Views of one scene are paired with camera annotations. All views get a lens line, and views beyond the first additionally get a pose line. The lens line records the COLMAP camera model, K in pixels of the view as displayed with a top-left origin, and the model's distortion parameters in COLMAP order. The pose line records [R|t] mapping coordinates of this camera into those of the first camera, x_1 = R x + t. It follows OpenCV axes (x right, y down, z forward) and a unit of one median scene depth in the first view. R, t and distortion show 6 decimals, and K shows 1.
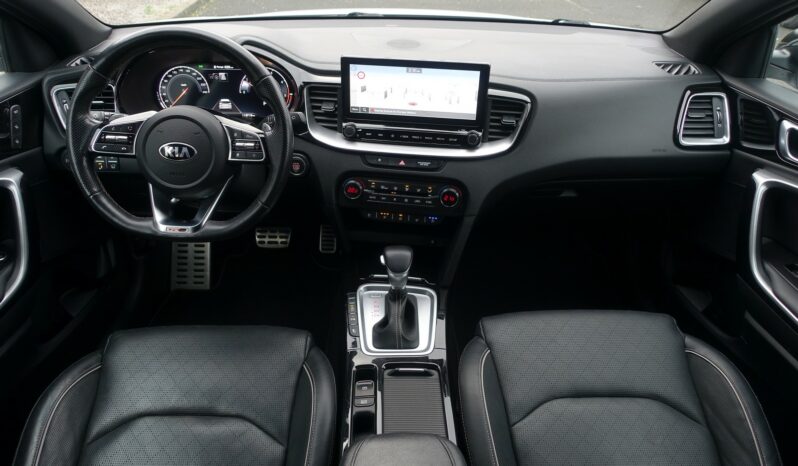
lens RADIAL K [[541.2, 0, 399.0], [0, 541.2, 233.0], [0, 0, 1]] dist [-0.012080, 0.000712]
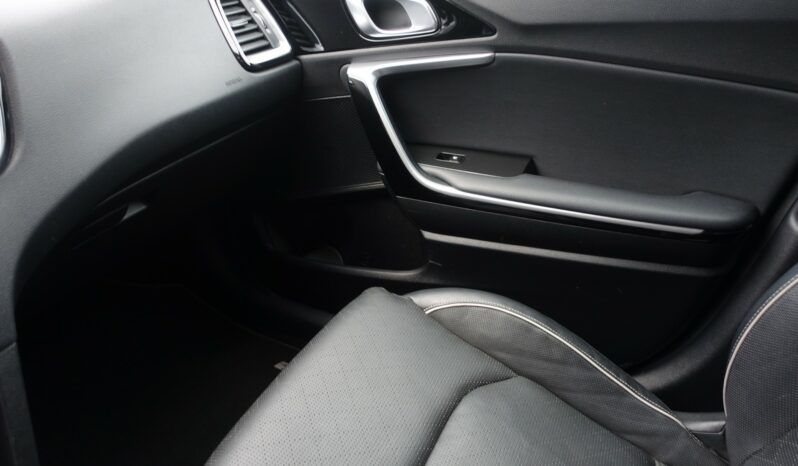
lens RADIAL K [[541.2, 0, 399.0], [0, 541.2, 233.0], [0, 0, 1]] dist [-0.012080, 0.000712]
pose [[0.457747, -0.465419, 0.757531, 0.009100], [0.480241, 0.846478, 0.229876, -0.057042], [-0.748222, 0.258573, 0.610986, 0.528086]]
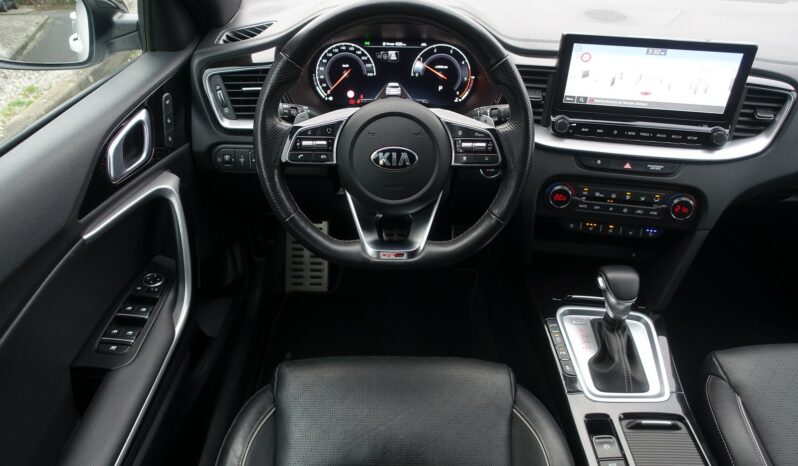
lens RADIAL K [[541.2, 0, 399.0], [0, 541.2, 233.0], [0, 0, 1]] dist [-0.012080, 0.000712]
pose [[0.999655, 0.010067, -0.024250, -0.318050], [-0.008512, 0.997950, 0.063423, -0.076532], [0.024839, -0.063195, 0.997692, 0.167557]]
